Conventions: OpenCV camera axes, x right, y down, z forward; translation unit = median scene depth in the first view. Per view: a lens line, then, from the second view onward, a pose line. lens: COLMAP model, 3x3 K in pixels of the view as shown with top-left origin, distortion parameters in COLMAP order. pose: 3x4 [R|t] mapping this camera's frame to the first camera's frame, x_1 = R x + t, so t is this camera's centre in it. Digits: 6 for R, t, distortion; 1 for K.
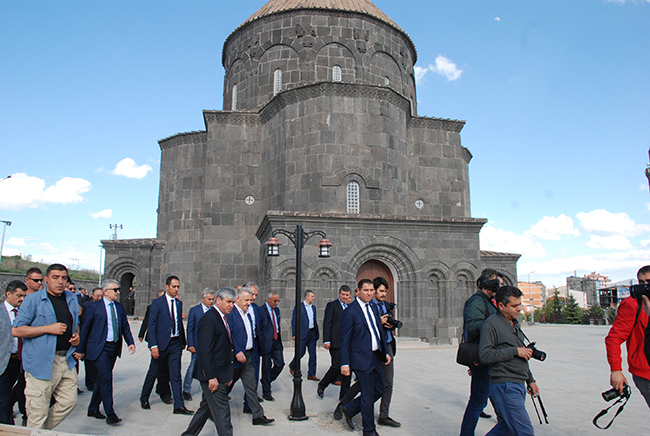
lens RADIAL K [[518.1, 0, 325.0], [0, 518.1, 218.0], [0, 0, 1]] dist [-0.135902, 0.001924]
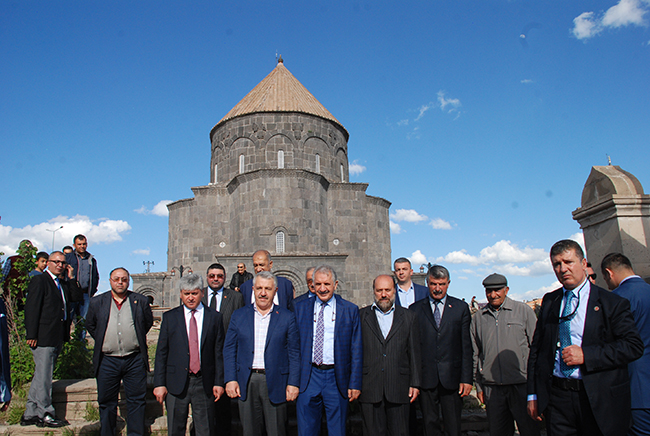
lens RADIAL K [[518.1, 0, 325.0], [0, 518.1, 218.0], [0, 0, 1]] dist [-0.135902, 0.001924]
pose [[0.996528, -0.046690, -0.068942, 0.246629], [0.042928, 0.997559, -0.055077, -0.014731], [0.071345, 0.051926, 0.996099, -0.468777]]
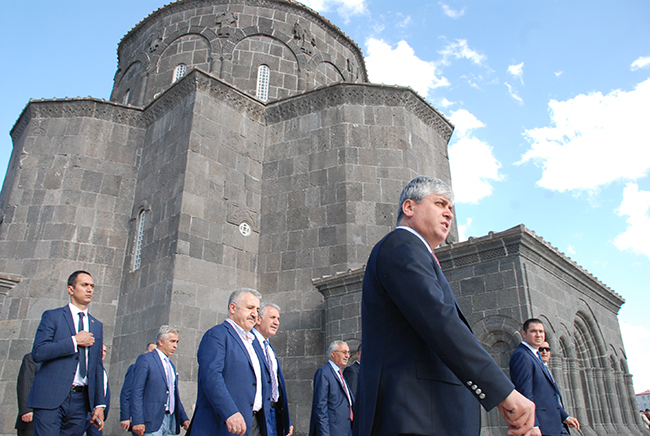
lens RADIAL K [[511.5, 0, 325.0], [0, 511.5, 218.0], [0, 0, 1]] dist [-0.168166, 0.124210]
pose [[0.791973, 0.239143, 0.561773, -0.374358], [-0.101566, 0.958883, -0.265005, 0.092082], [-0.602049, 0.152820, 0.783698, 0.440363]]
